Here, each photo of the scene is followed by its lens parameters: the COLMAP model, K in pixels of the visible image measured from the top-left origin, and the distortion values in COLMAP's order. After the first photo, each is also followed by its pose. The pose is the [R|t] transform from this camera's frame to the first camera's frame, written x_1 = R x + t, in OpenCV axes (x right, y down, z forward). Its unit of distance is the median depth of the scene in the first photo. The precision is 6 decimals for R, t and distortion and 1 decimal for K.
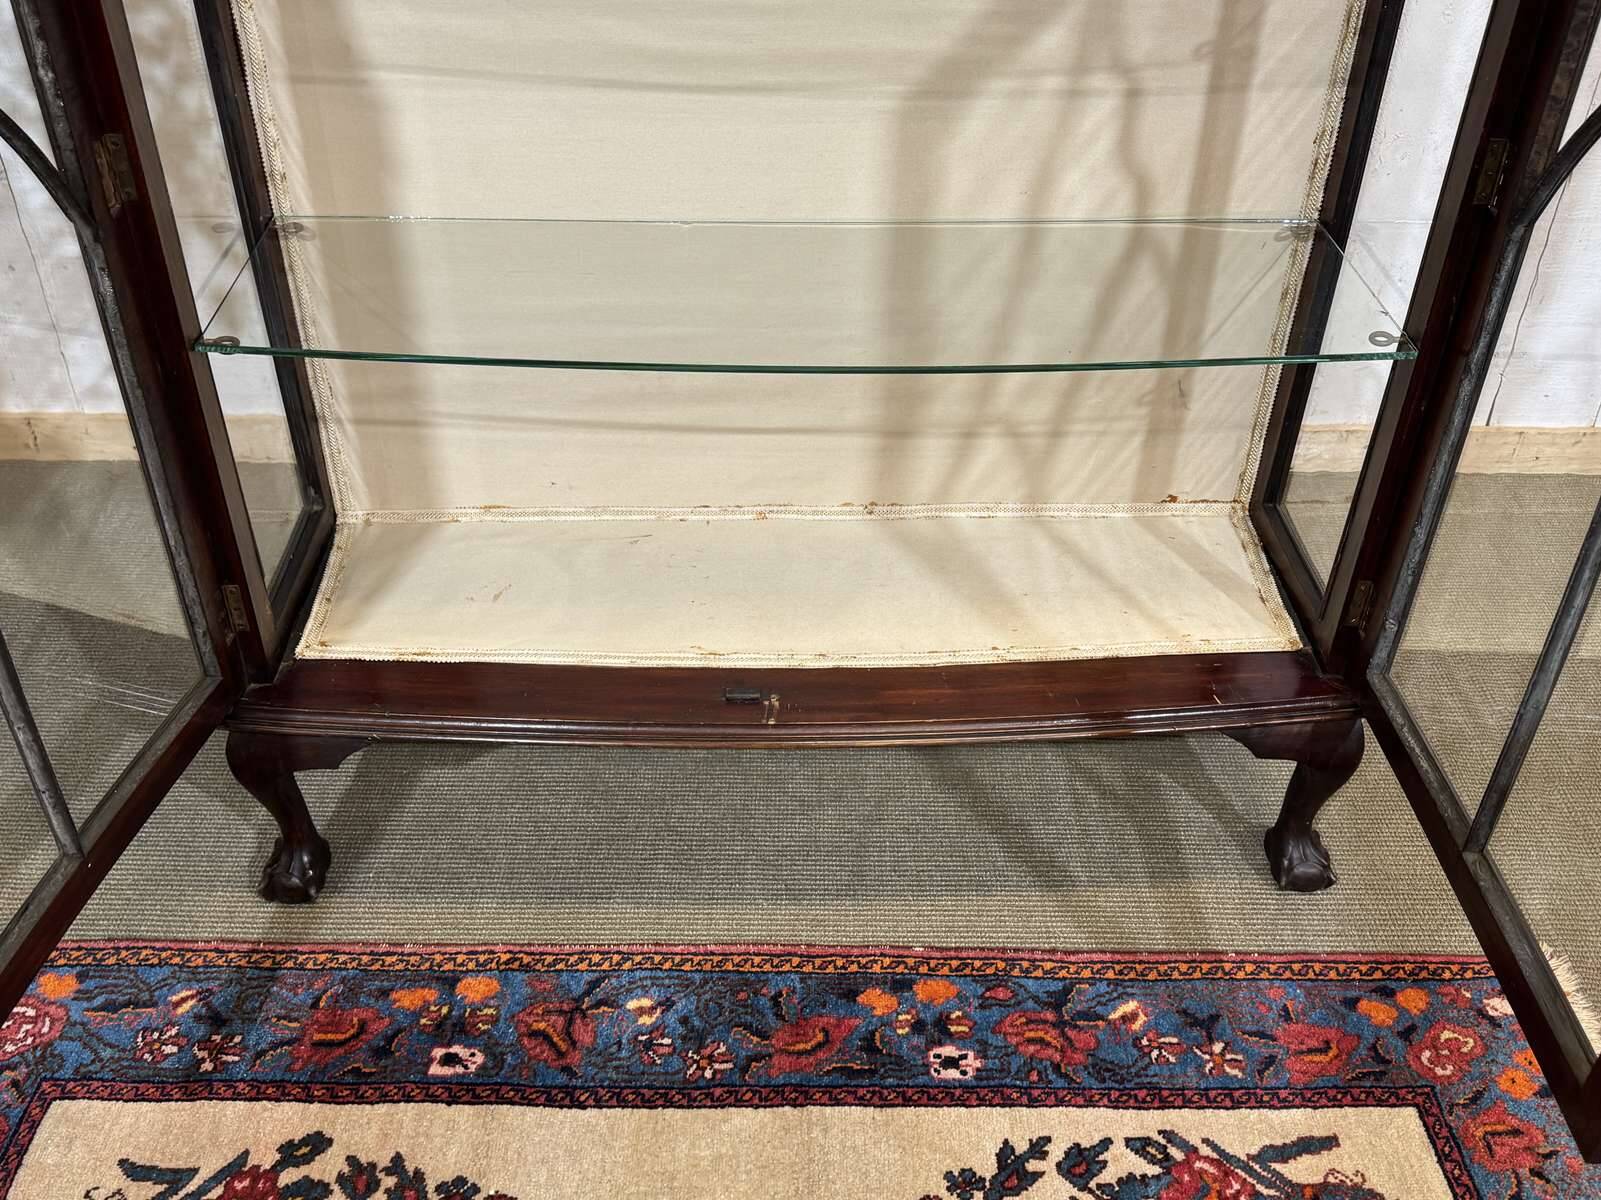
lens RADIAL K [[1485.8, 0, 793.7], [0, 1485.8, 613.0], [0, 0, 1]] dist [0.020412, 0.000000]
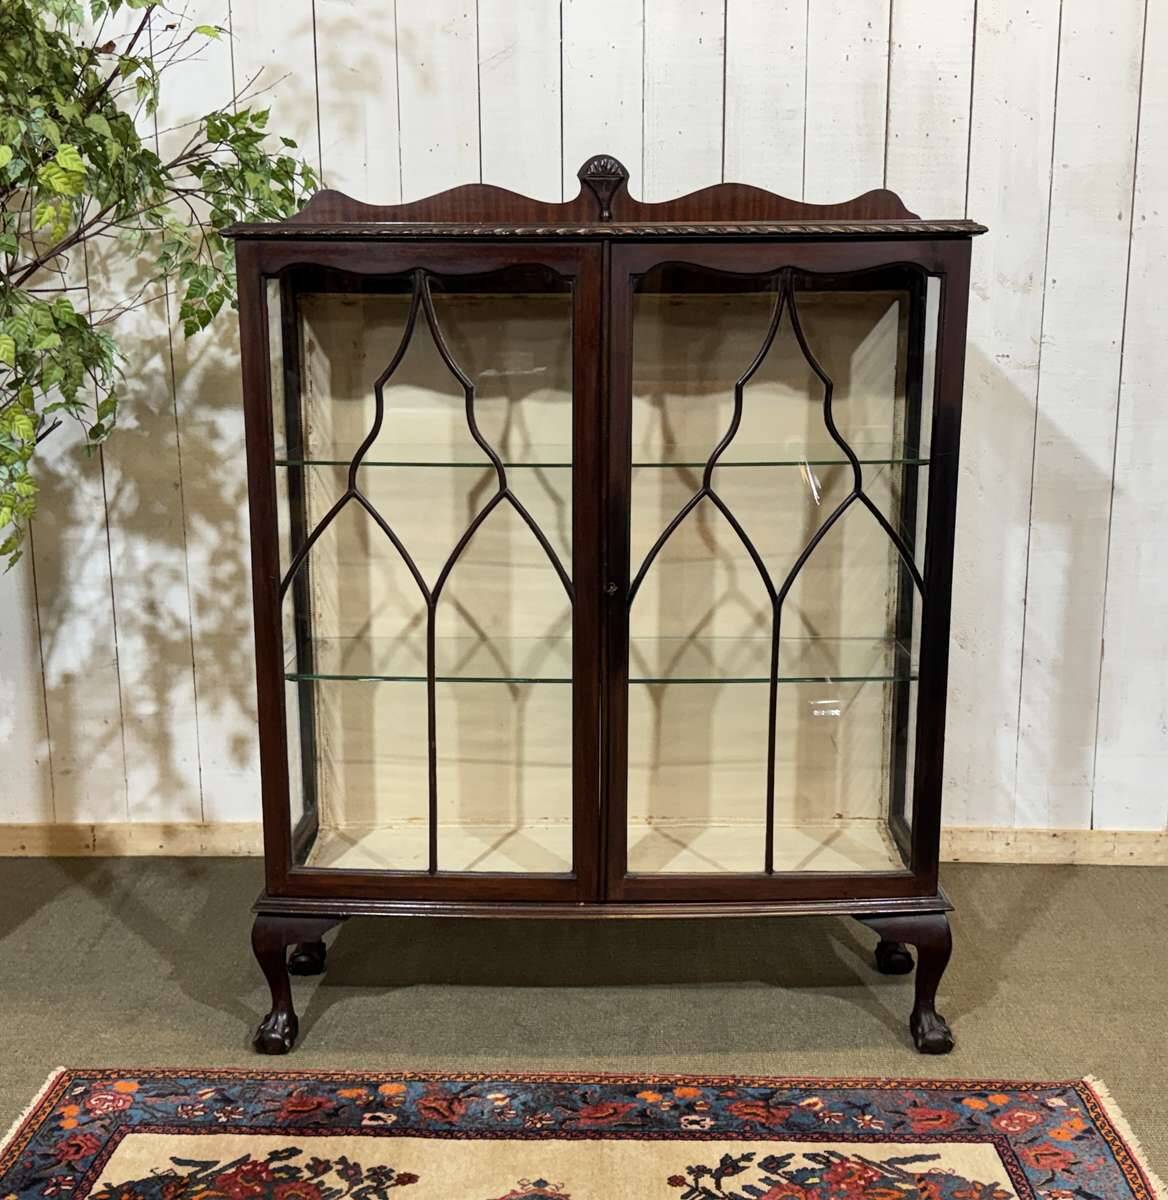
lens RADIAL K [[1465.5, 0, 580.1], [0, 1465.5, 597.7], [0, 0, 1]] dist [0.034349, 0.000000]
pose [[0.999049, -0.006404, -0.043137, 0.054289], [-0.013257, 0.897752, -0.440301, 0.475126], [0.041546, 0.440454, 0.896813, -0.608467]]
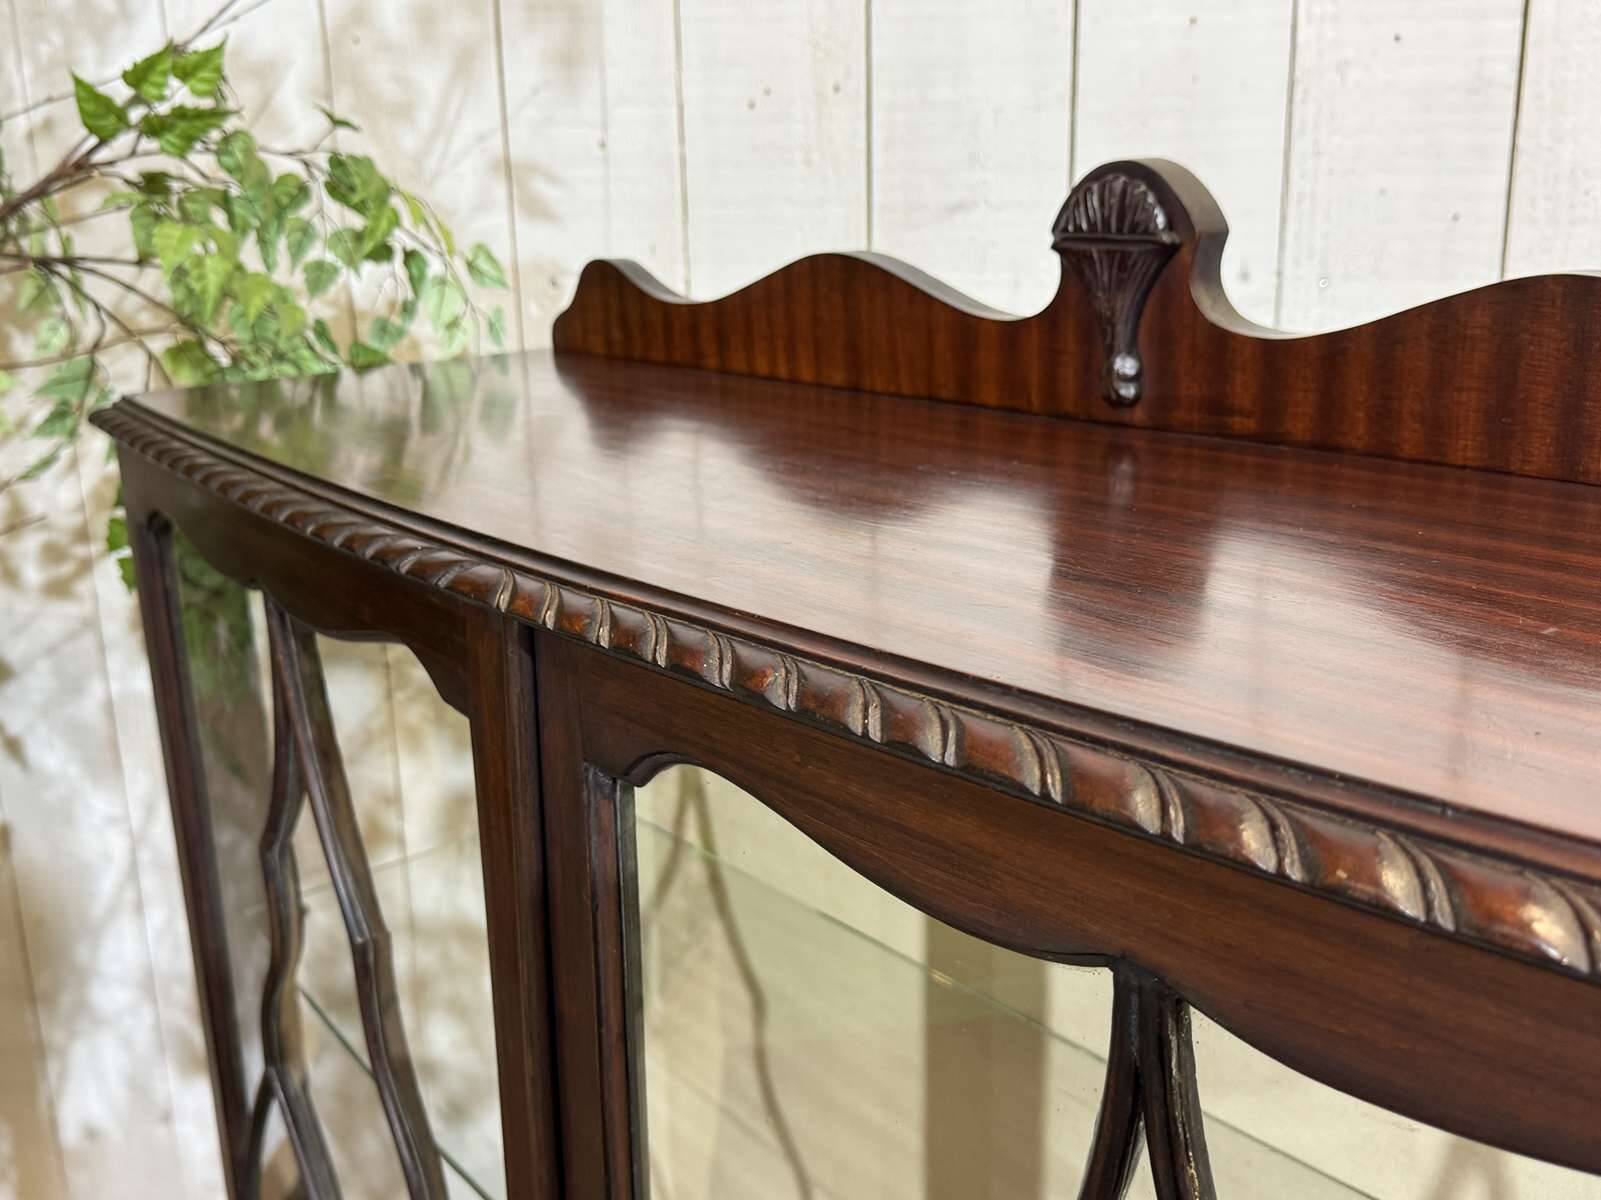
lens RADIAL K [[1637.6, 0, 769.1], [0, 1637.6, 605.8], [0, 0, 1]] dist [0.009535, 0.000000]
pose [[0.960098, 0.038115, -0.277056, 0.043102], [-0.143902, 0.916788, -0.372549, -0.381212], [0.239802, 0.397552, 0.885690, 0.238640]]
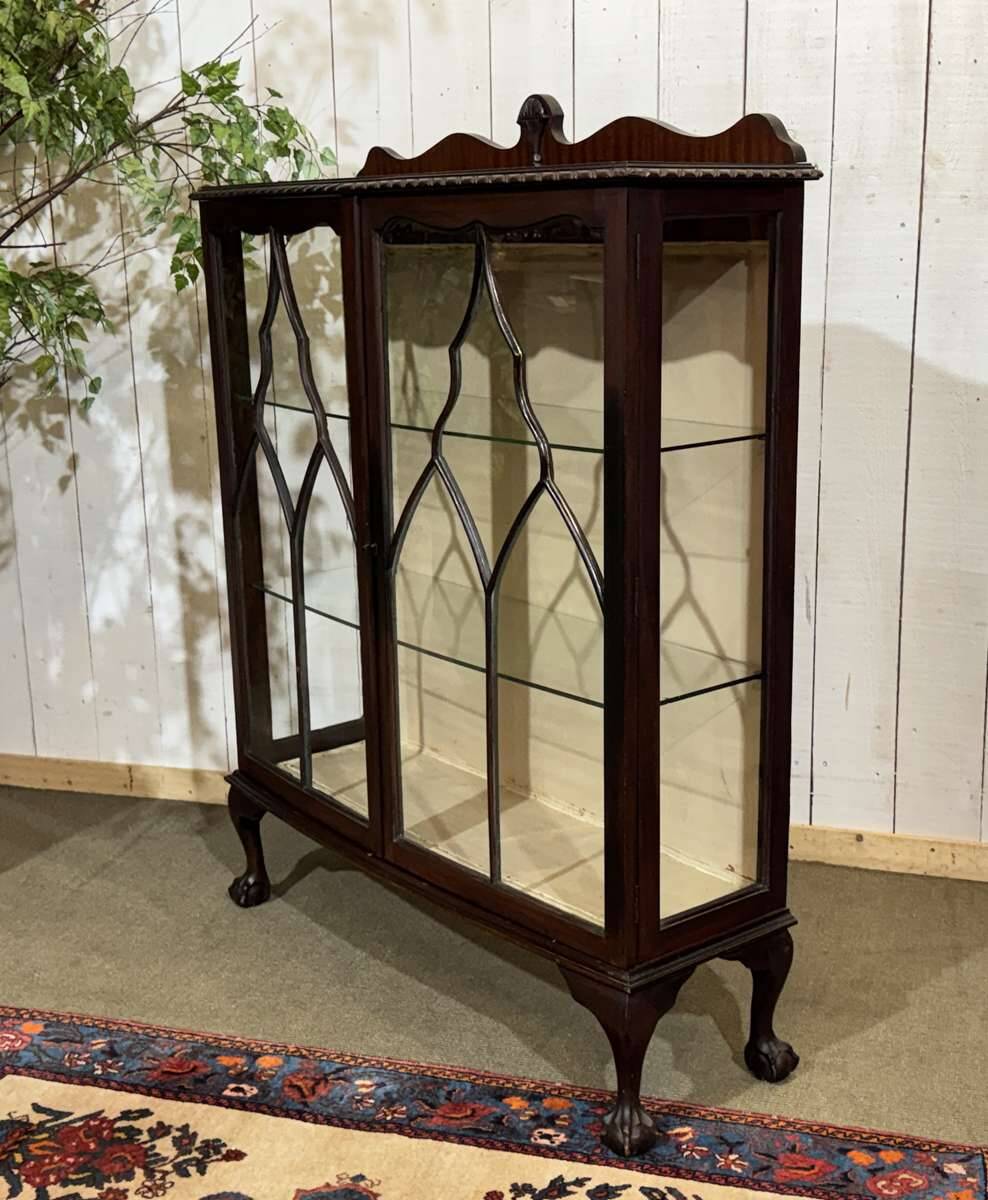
lens RADIAL K [[1512.7, 0, 522.1], [0, 1512.7, 586.1], [0, 0, 1]] dist [0.044465, 0.000000]
pose [[0.959680, 0.042350, -0.277885, 0.461792], [-0.154422, 0.905476, -0.395306, 0.395677], [0.234877, 0.422279, 0.875507, -0.528976]]
